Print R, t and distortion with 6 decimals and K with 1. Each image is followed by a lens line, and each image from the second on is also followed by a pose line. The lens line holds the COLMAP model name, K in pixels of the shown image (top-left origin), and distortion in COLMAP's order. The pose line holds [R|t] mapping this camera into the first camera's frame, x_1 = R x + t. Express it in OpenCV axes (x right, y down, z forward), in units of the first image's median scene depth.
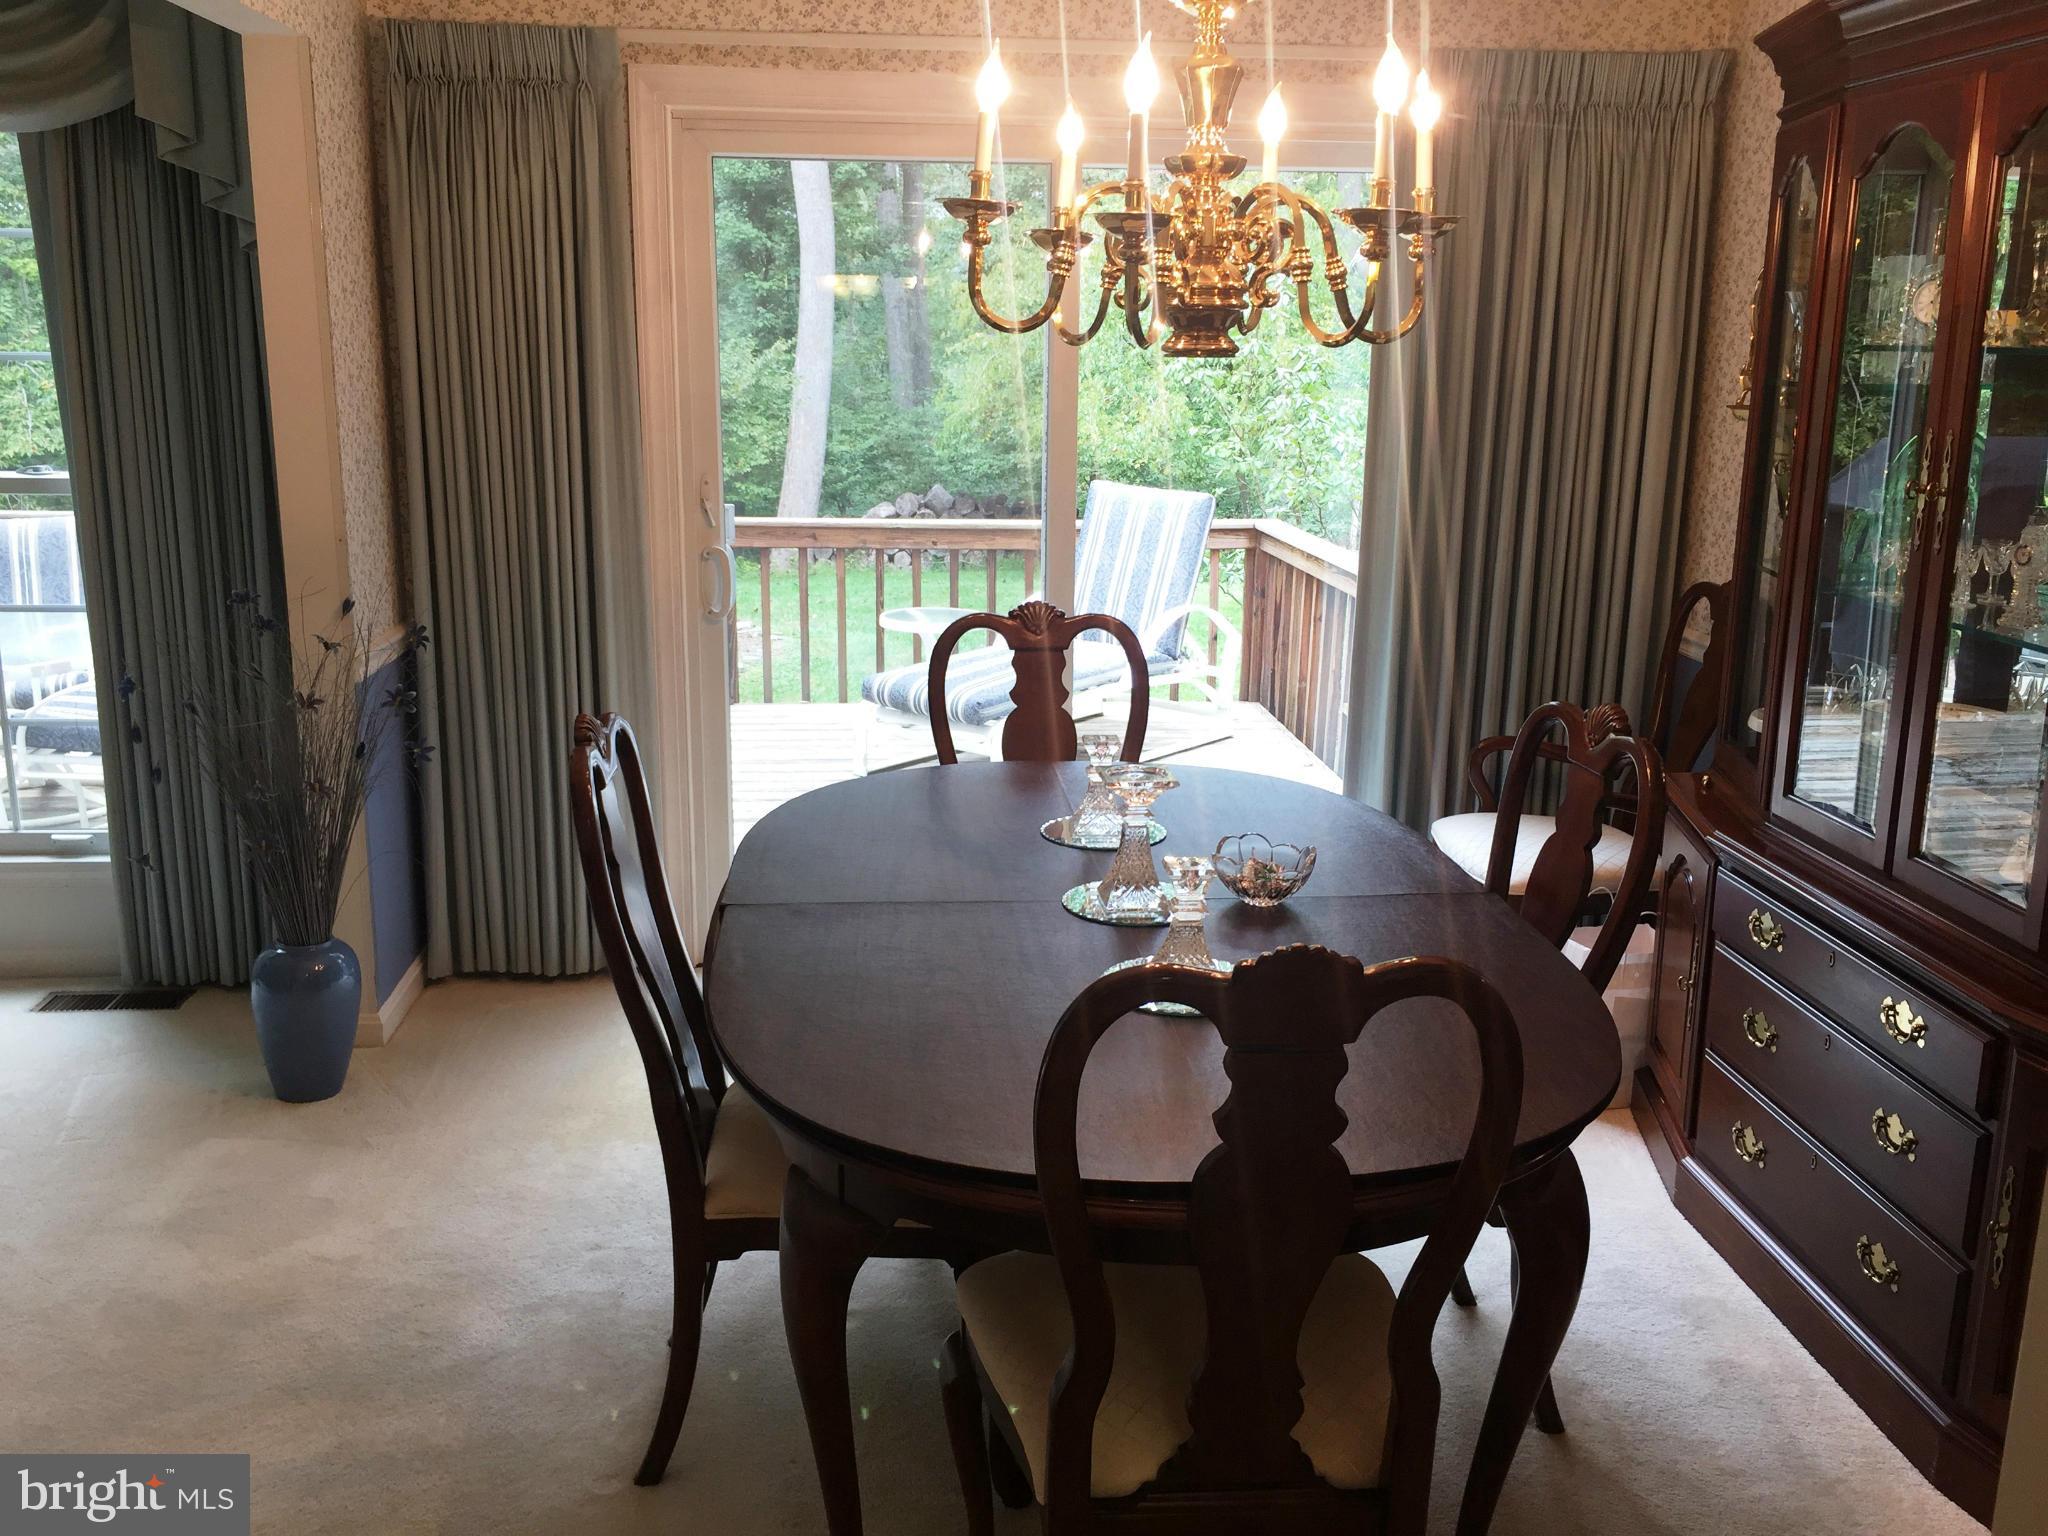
lens RADIAL K [[1800.1, 0, 1021.3], [0, 1800.1, 764.0], [0, 0, 1]] dist [0.025370, -0.000425]
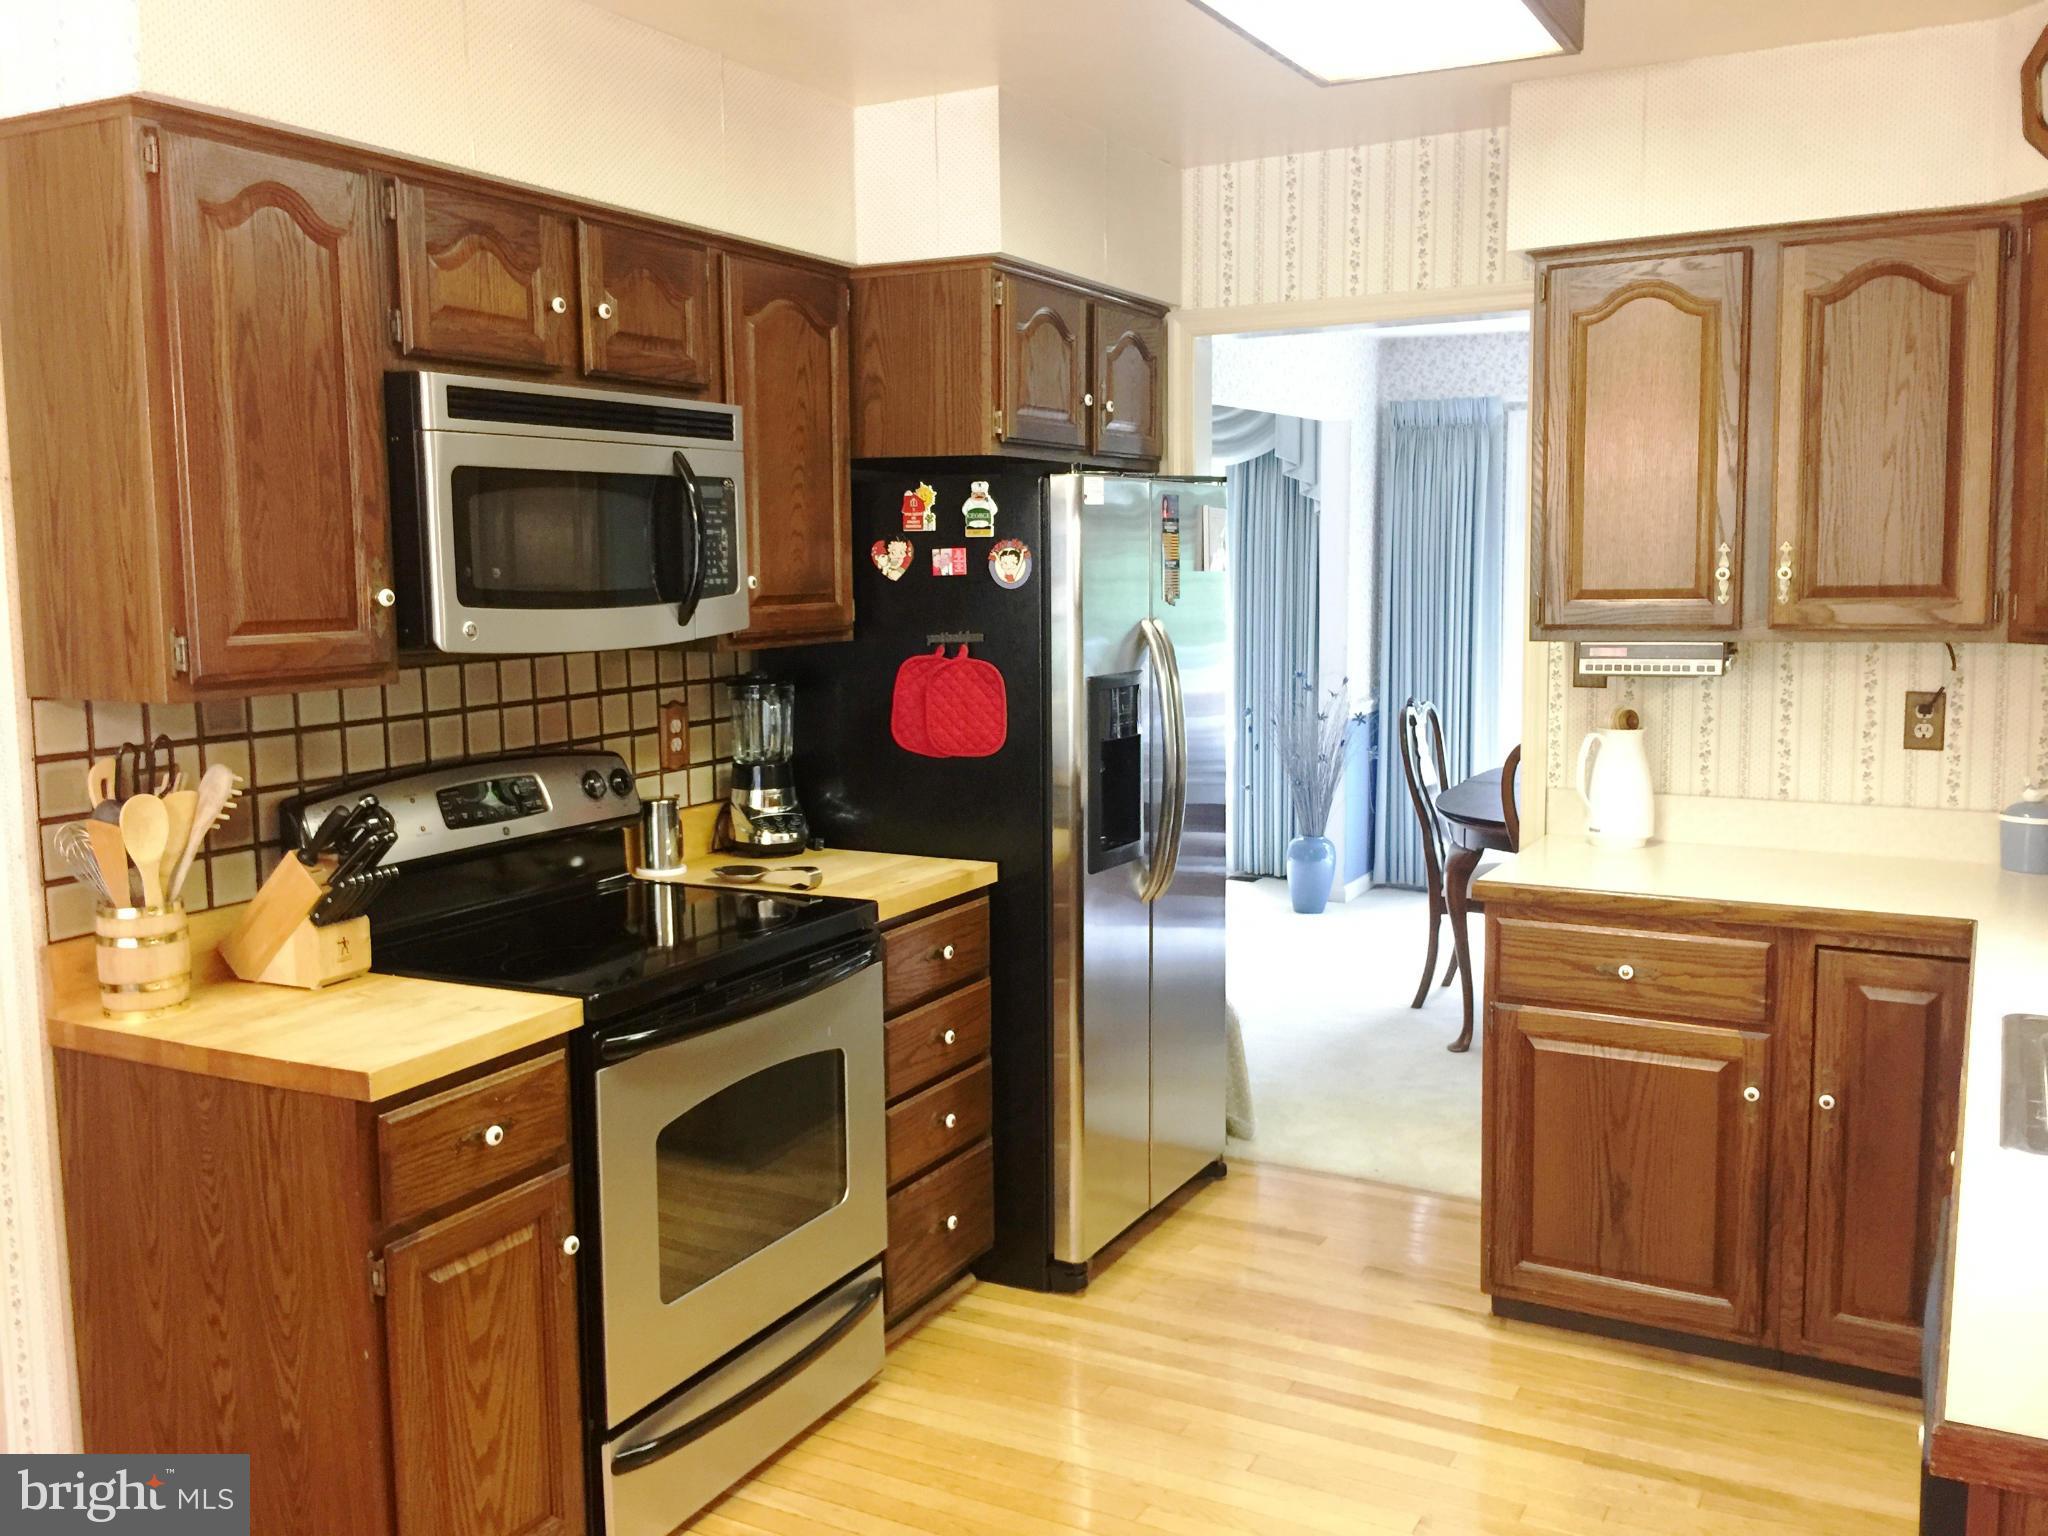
lens RADIAL K [[1800.1, 0, 1021.8], [0, 1800.1, 766.1], [0, 0, 1]] dist [0.025370, -0.000425]
pose [[0.846178, 0.040204, -0.531381, 0.414213], [-0.103863, 0.990470, -0.090454, 0.236390], [0.522680, 0.131731, 0.842290, -0.920473]]
